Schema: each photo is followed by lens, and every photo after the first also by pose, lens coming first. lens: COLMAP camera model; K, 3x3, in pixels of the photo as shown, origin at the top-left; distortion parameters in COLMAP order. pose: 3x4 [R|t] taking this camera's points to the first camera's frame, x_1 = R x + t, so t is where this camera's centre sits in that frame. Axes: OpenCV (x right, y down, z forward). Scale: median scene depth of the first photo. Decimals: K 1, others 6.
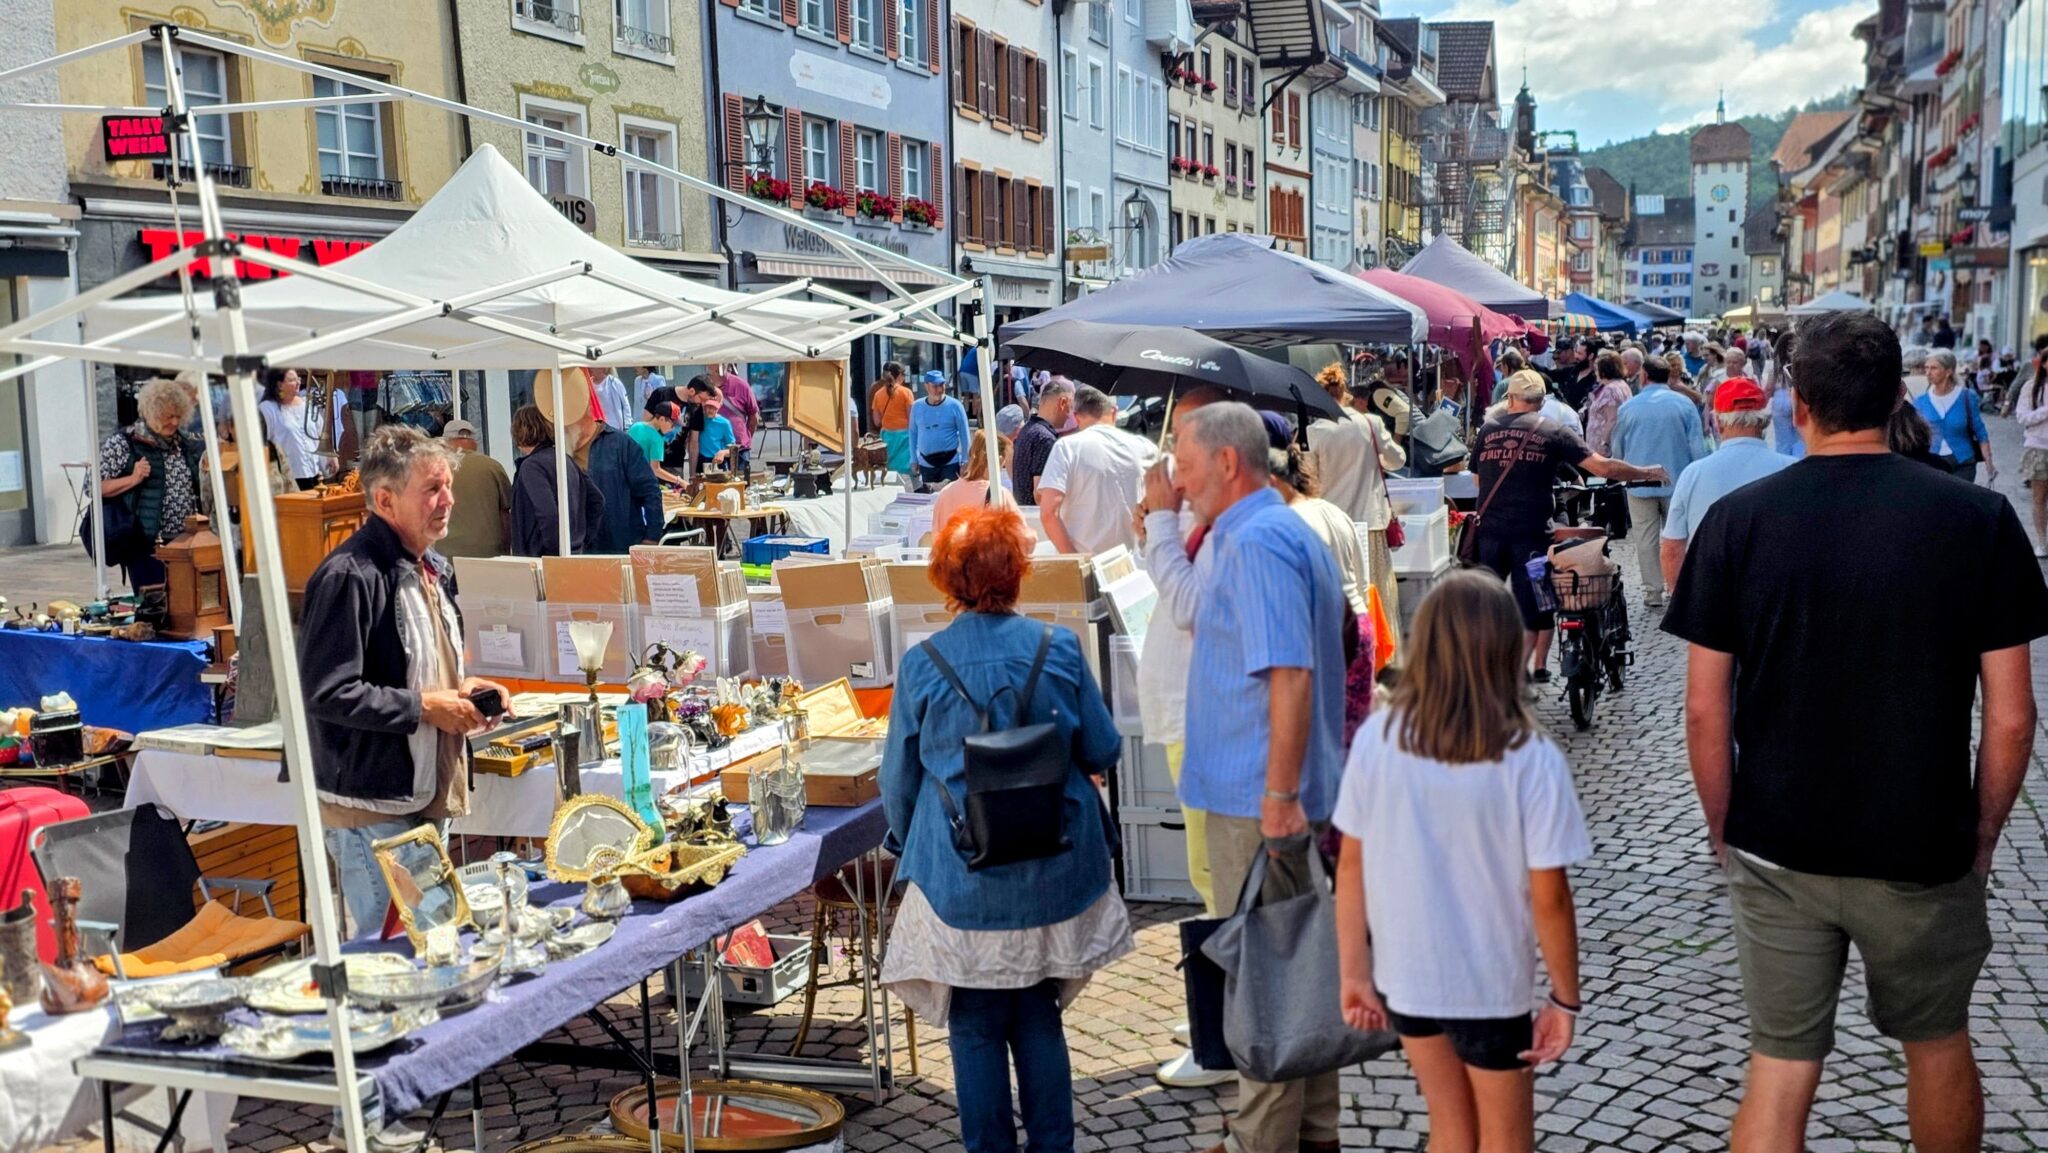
lens RADIAL K [[1976.5, 0, 1016.7], [0, 1976.5, 584.1], [0, 0, 1]] dist [0.073520, 0.000000]
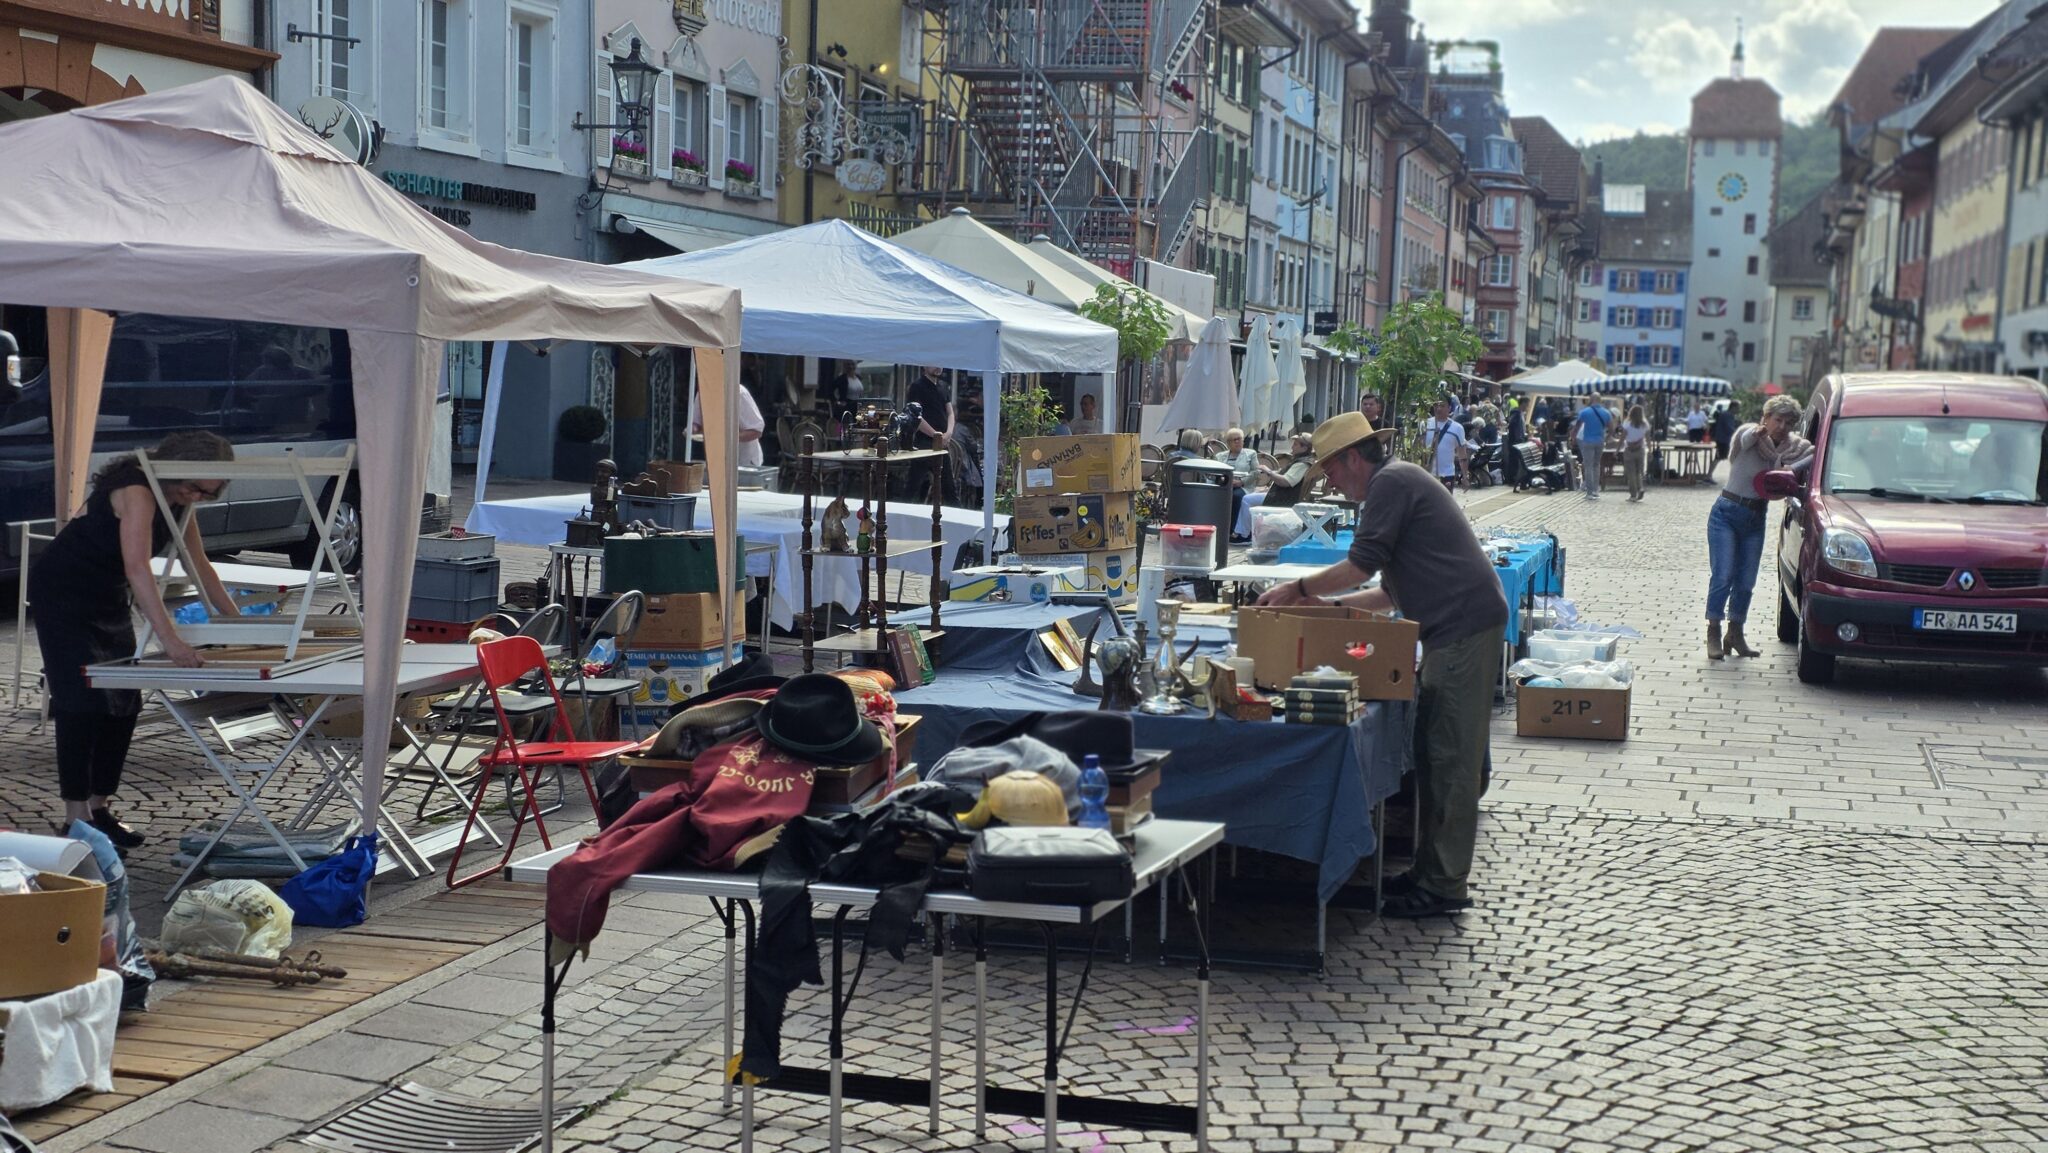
lens RADIAL K [[2644.8, 0, 1026.6], [0, 2644.8, 560.5], [0, 0, 1]] dist [0.133935, 0.000000]
pose [[0.994750, 0.052819, 0.087655, 0.095711], [-0.048391, 0.997480, -0.051889, -0.035966], [-0.090175, 0.047375, 0.994799, 0.284844]]
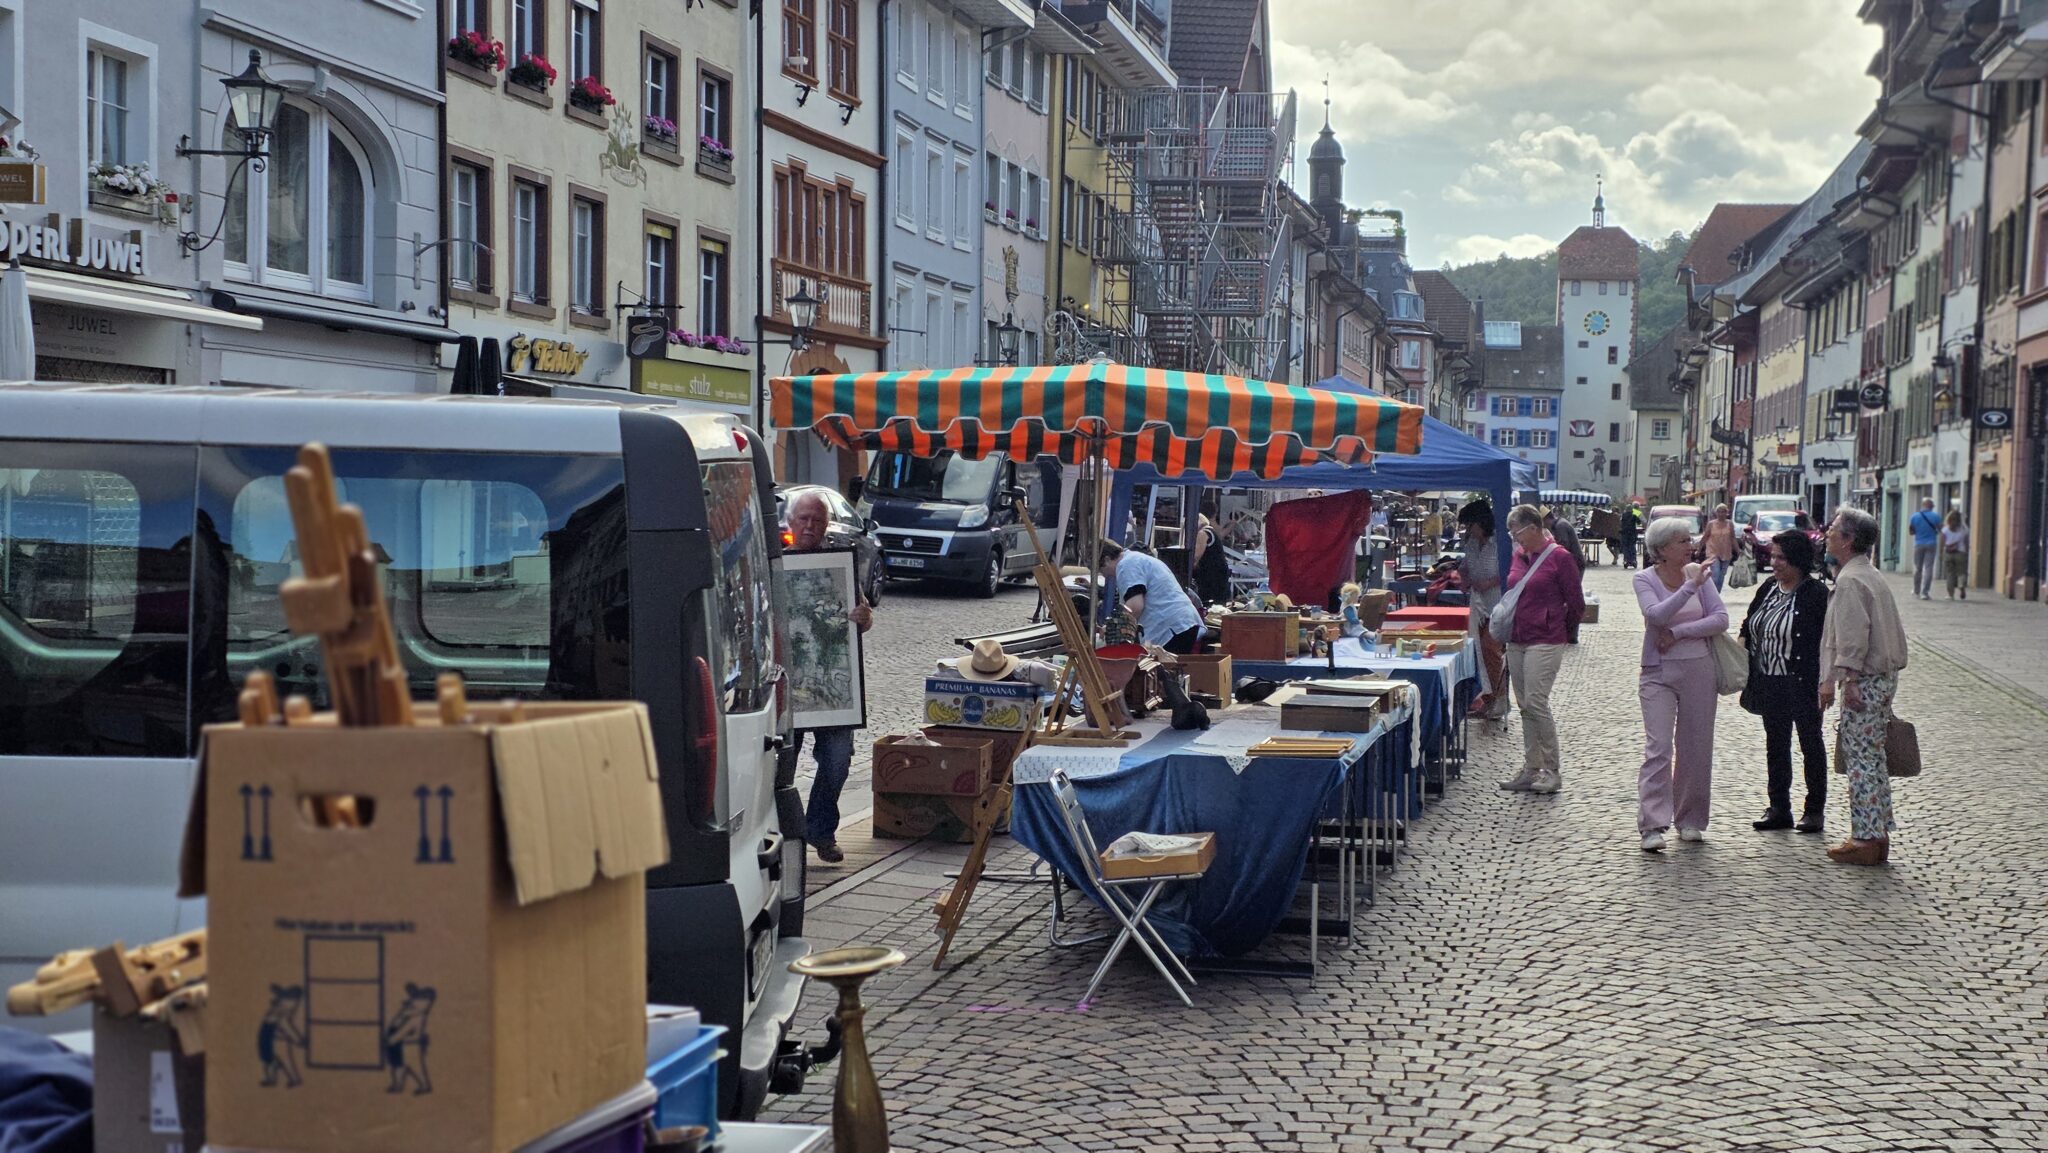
lens RADIAL K [[2644.8, 0, 1022.7], [0, 2644.8, 585.6], [0, 0, 1]] dist [0.133935, 0.000000]
pose [[0.990437, 0.043267, 0.131003, 0.043325], [-0.031783, 0.995567, -0.088519, -0.017668], [-0.134252, 0.083509, 0.987422, 0.147914]]
